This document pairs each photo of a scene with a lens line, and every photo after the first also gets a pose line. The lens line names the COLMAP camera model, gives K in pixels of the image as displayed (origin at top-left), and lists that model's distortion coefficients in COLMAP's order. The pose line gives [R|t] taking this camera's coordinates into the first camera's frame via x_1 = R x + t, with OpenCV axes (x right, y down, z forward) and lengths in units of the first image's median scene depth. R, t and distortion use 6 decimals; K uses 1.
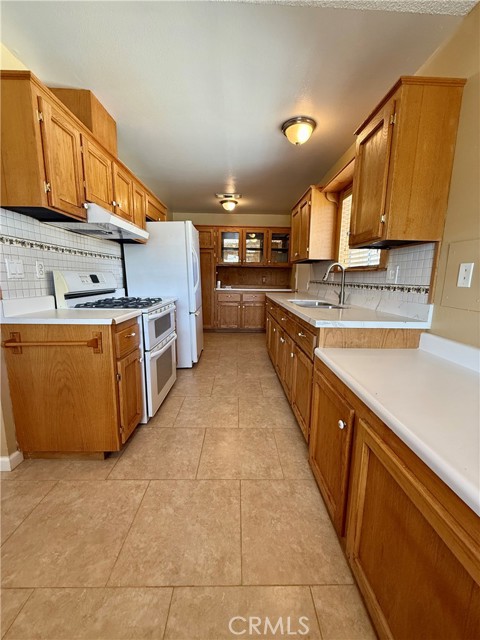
lens RADIAL K [[263.7, 0, 240.0], [0, 263.7, 320.0], [0, 0, 1]] dist [-0.001886, -0.000161]
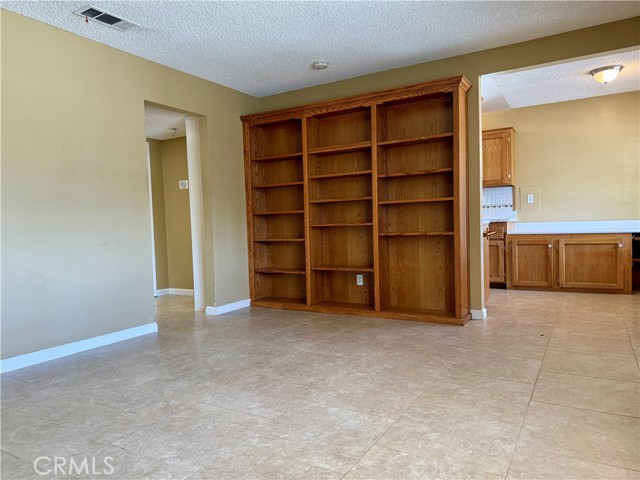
lens RADIAL K [[444.1, 0, 320.0], [0, 444.1, 240.0], [0, 0, 1]] dist [0.093545, -0.155275]
pose [[0.533951, -0.060622, 0.843339, -3.020289], [0.175442, 0.983662, -0.040370, 0.043452], [-0.827113, 0.169513, 0.535863, 0.239752]]
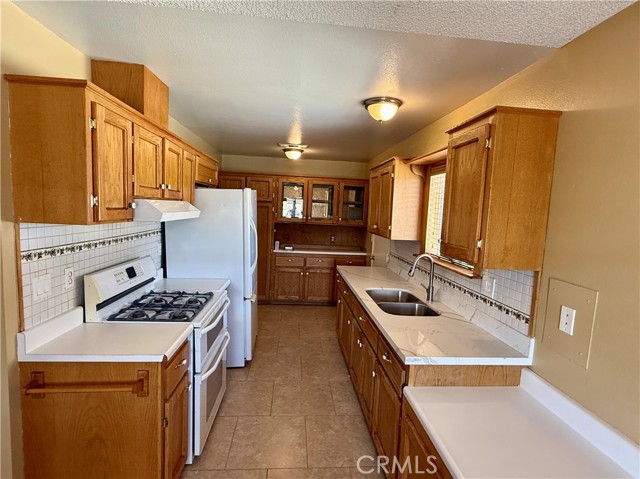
lens RADIAL K [[337.2, 0, 320.0], [0, 337.2, 239.5], [0, 0, 1]] dist [-0.002104, -0.000046]
pose [[0.997317, 0.024021, 0.069151, -0.061932], [-0.019189, 0.997382, -0.069720, -0.237510], [-0.070645, 0.068206, 0.995167, -0.085599]]
